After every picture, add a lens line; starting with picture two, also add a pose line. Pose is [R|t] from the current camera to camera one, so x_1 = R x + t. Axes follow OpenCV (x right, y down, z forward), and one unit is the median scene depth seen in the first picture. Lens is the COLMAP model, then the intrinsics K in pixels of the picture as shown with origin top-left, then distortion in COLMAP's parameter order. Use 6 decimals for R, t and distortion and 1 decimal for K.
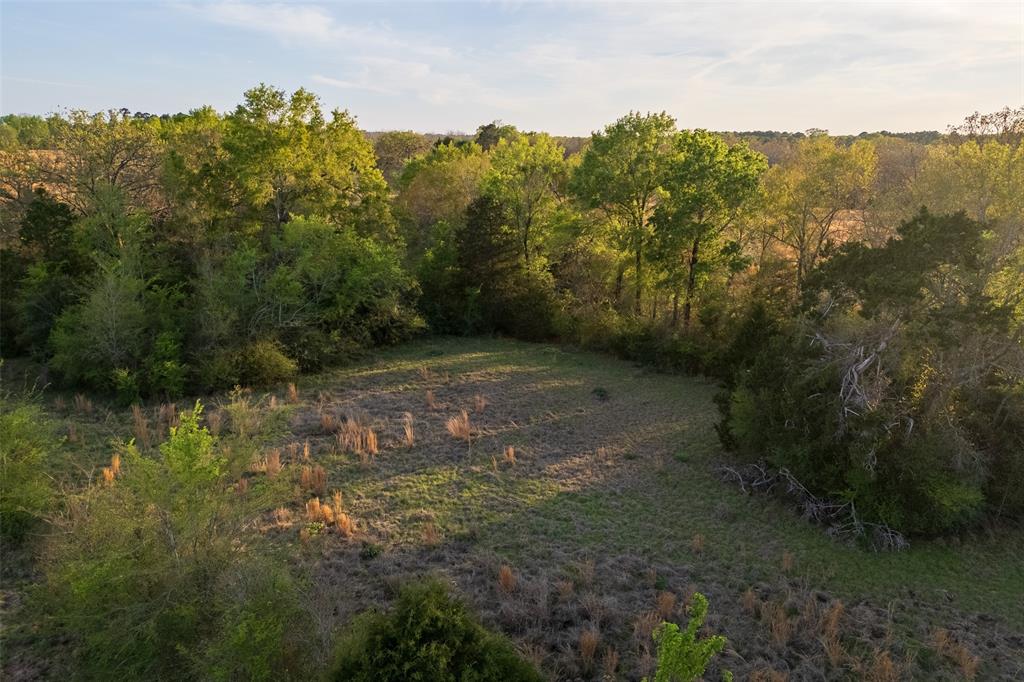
lens RADIAL K [[762.6, 0, 512.0], [0, 762.6, 341.0], [0, 0, 1]] dist [0.097083, -0.096640]
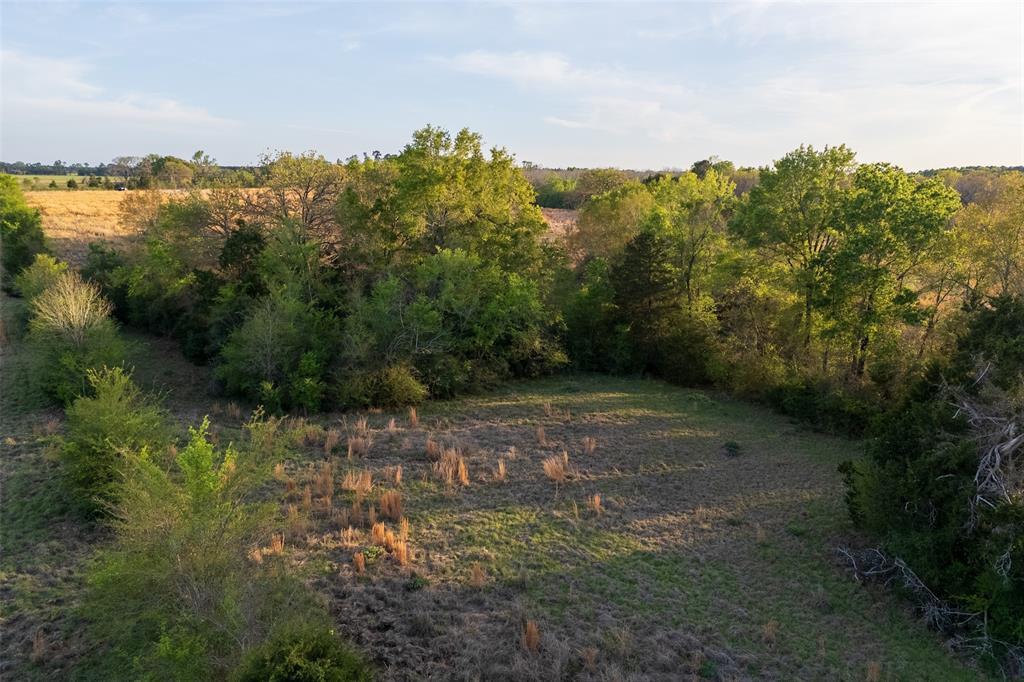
lens RADIAL K [[762.6, 0, 512.0], [0, 762.6, 341.0], [0, 0, 1]] dist [0.097083, -0.096640]
pose [[0.958888, 0.060519, -0.277257, 0.104985], [-0.072970, 0.996727, -0.034803, -0.007724], [0.274243, 0.053604, 0.960165, 0.033030]]
